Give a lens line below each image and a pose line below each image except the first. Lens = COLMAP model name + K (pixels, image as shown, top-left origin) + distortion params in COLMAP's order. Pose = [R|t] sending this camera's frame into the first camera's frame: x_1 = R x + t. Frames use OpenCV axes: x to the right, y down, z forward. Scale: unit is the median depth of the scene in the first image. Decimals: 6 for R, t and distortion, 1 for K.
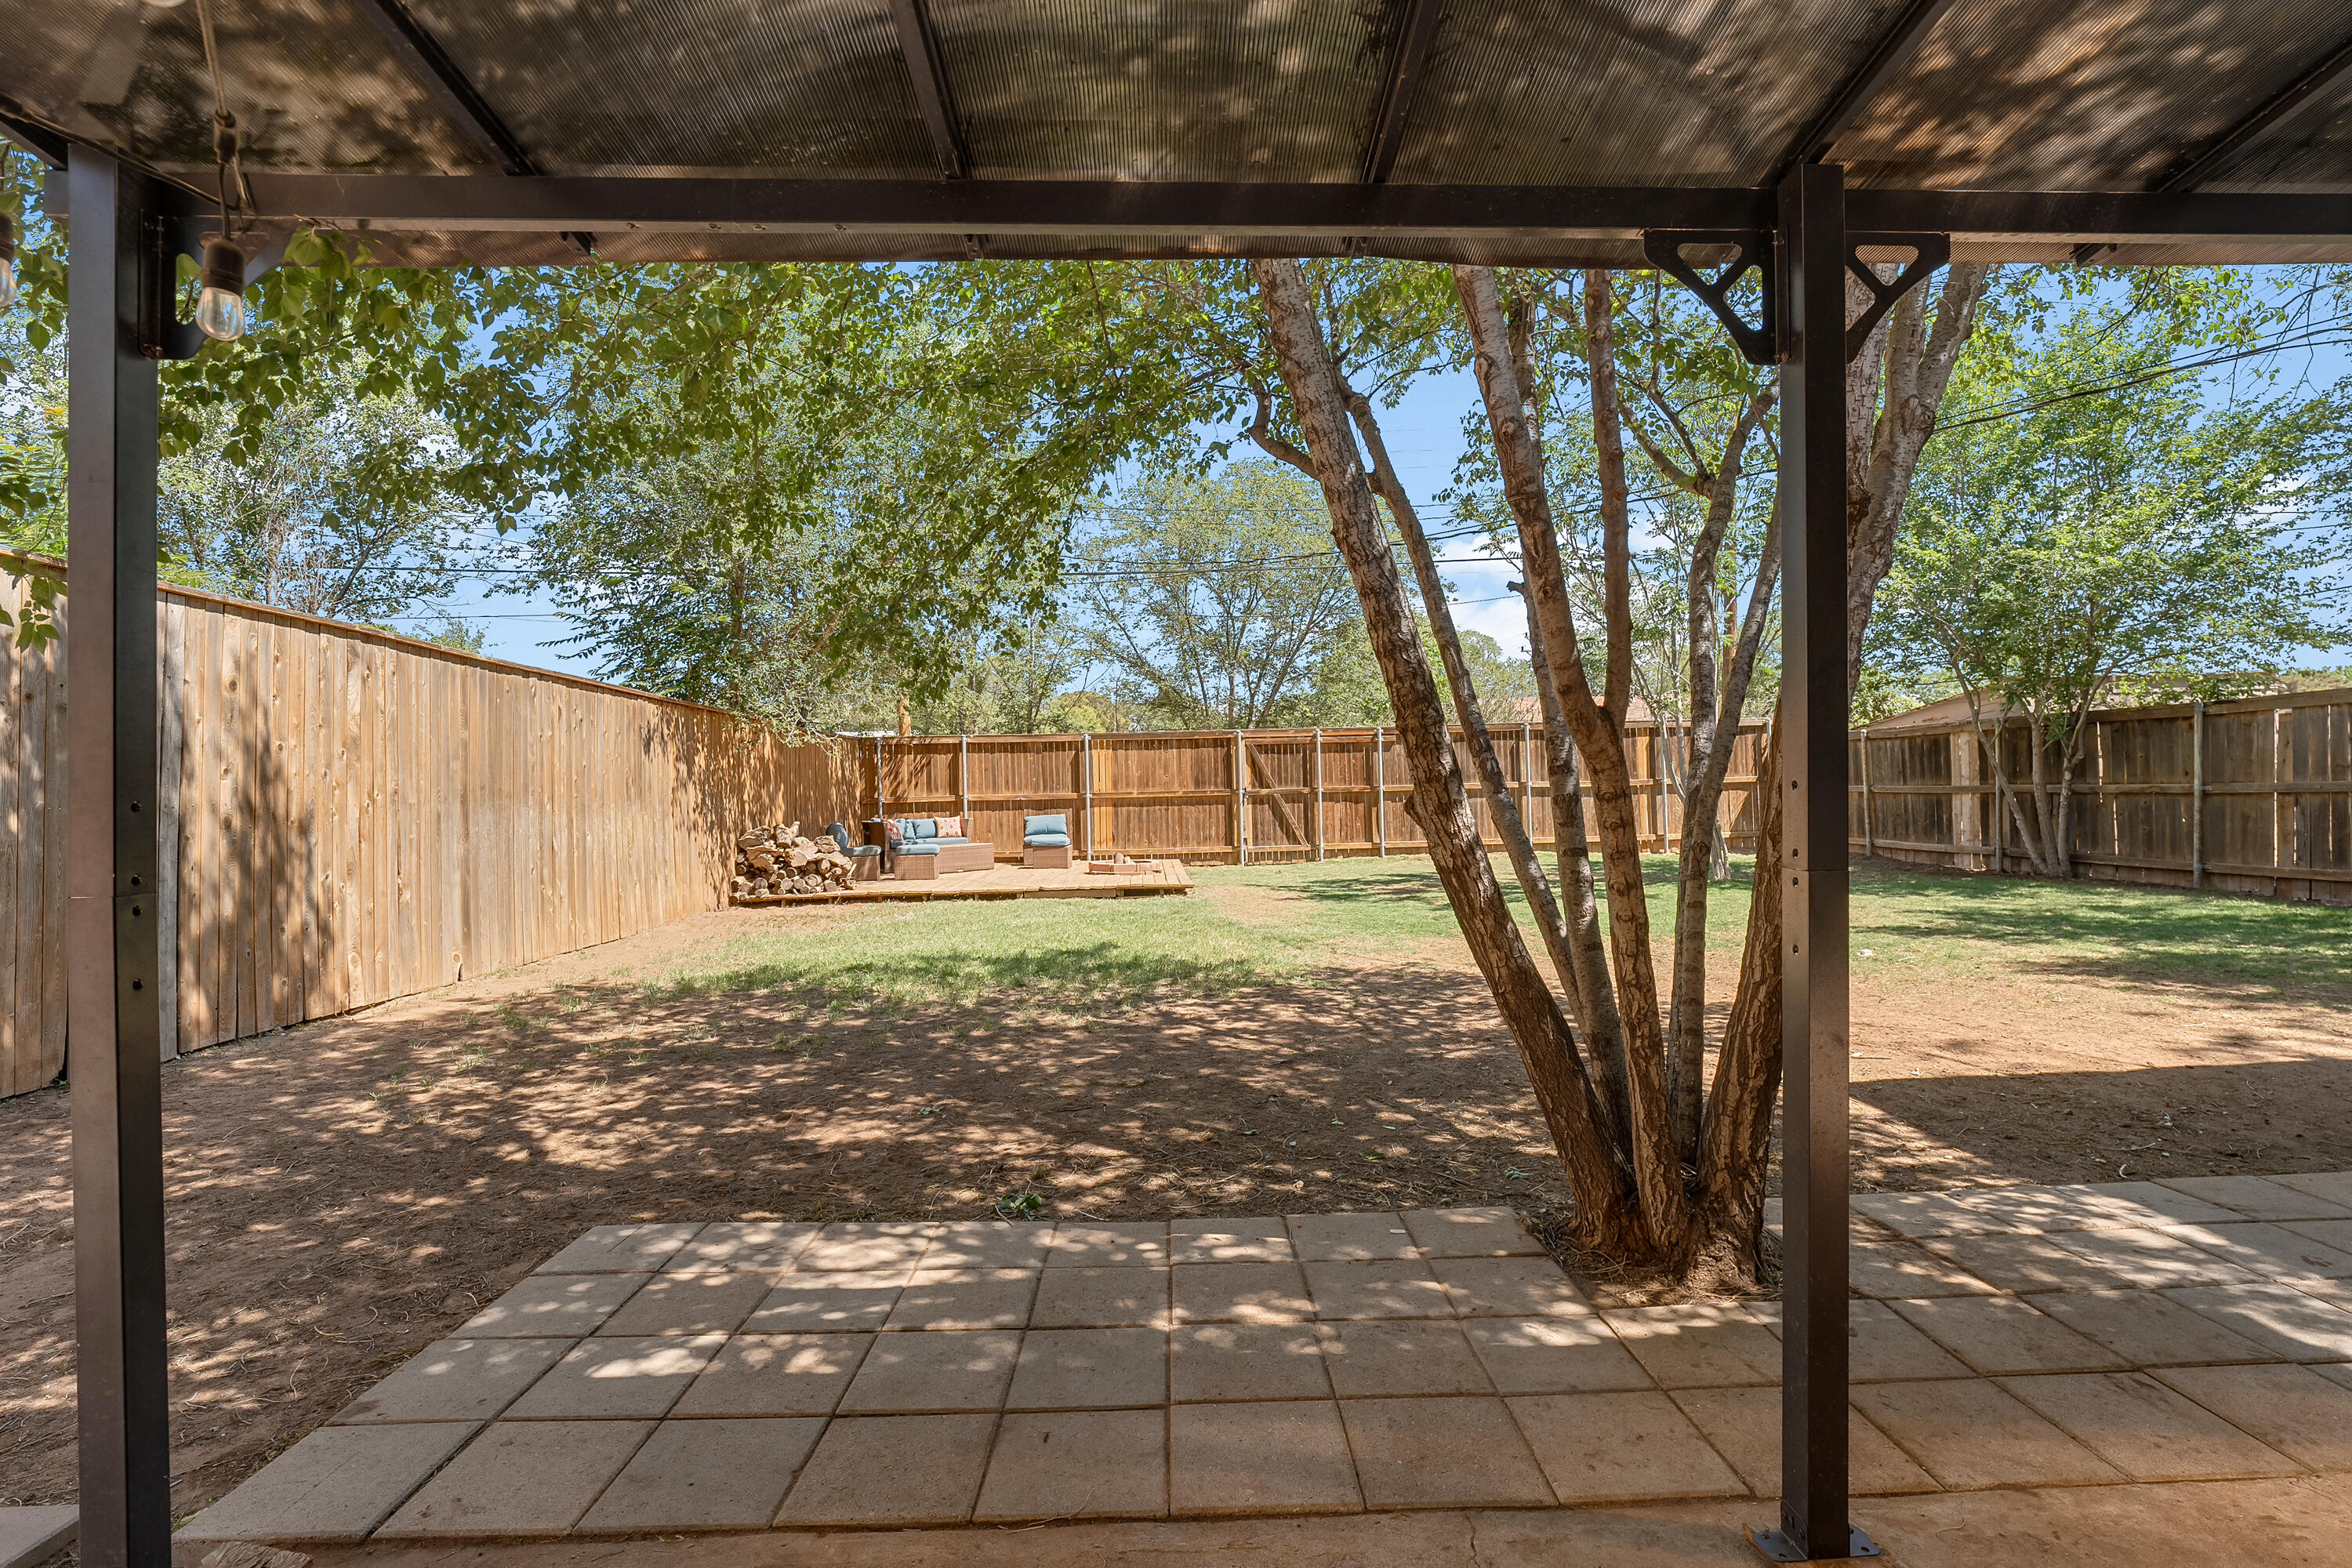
lens RADIAL K [[1082.8, 0, 1175.2], [0, 1082.8, 796.2], [0, 0, 1]] dist [-0.001262, -0.000064]
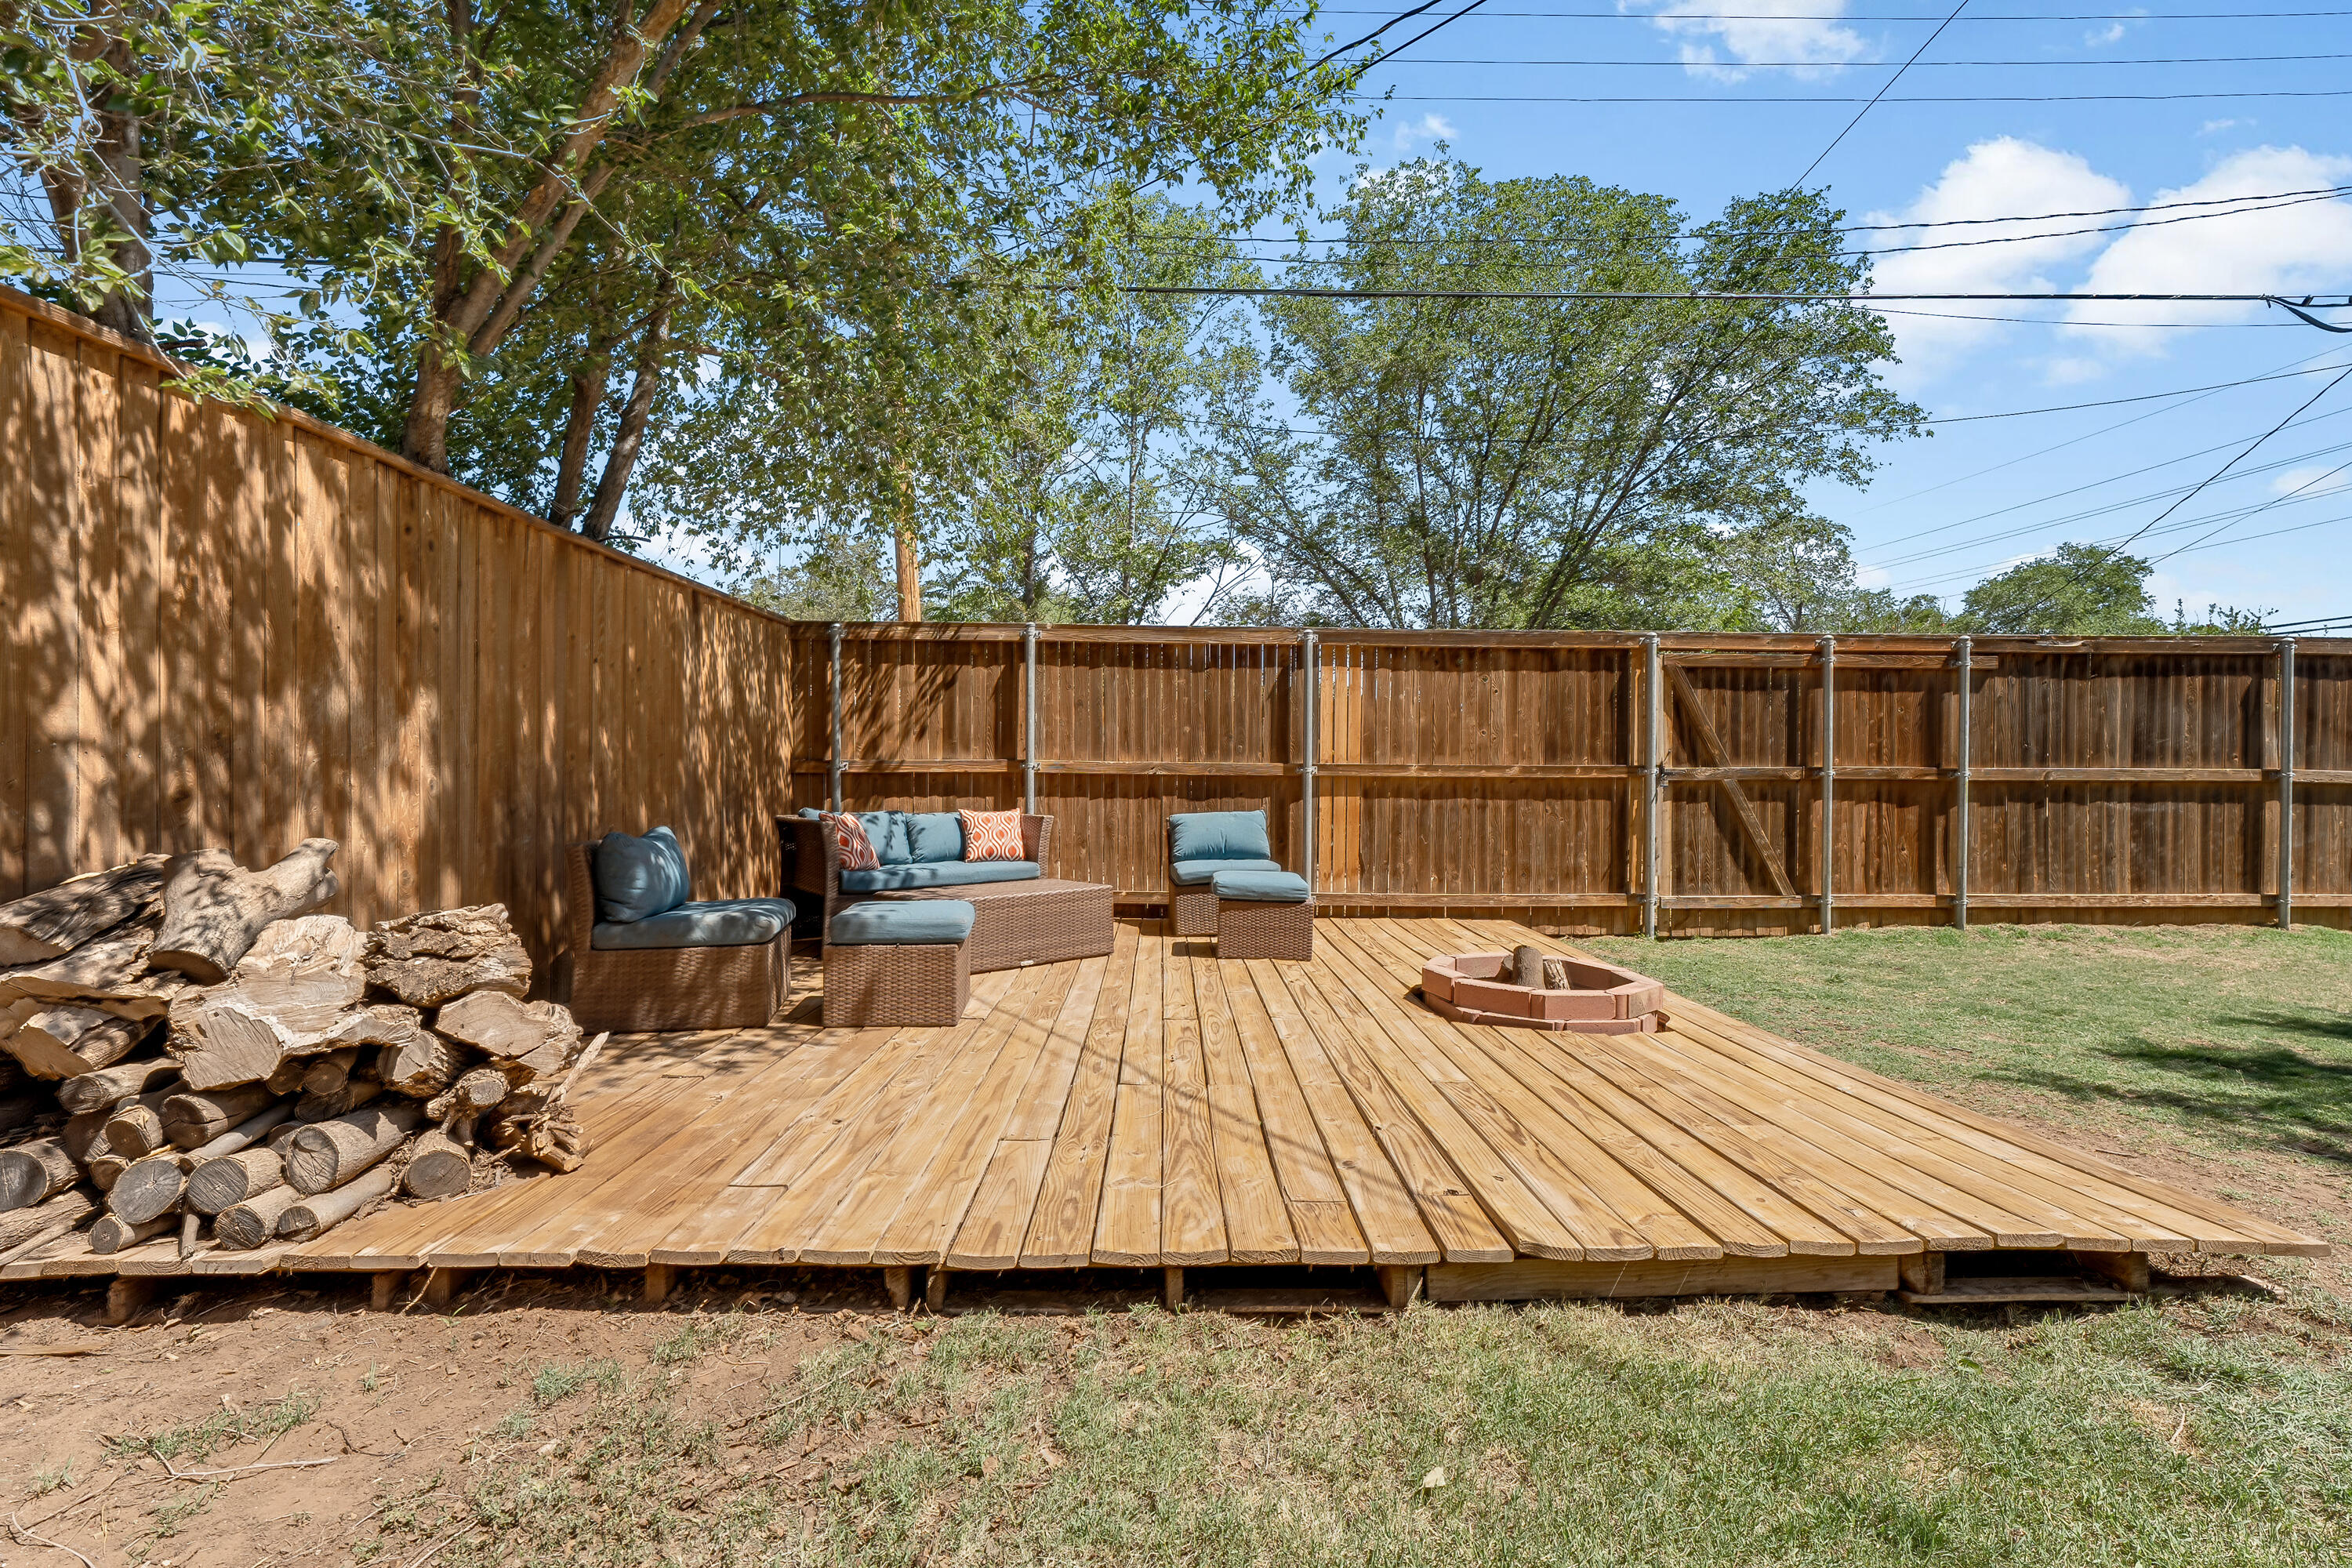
lens RADIAL K [[1082.8, 0, 1180.6], [0, 1082.8, 789.7], [0, 0, 1]] dist [-0.001262, -0.000064]
pose [[0.999468, 0.030529, -0.011452, -0.126513], [-0.030435, 0.999502, 0.008273, 0.005406], [0.011698, -0.007920, 0.999900, 0.556478]]
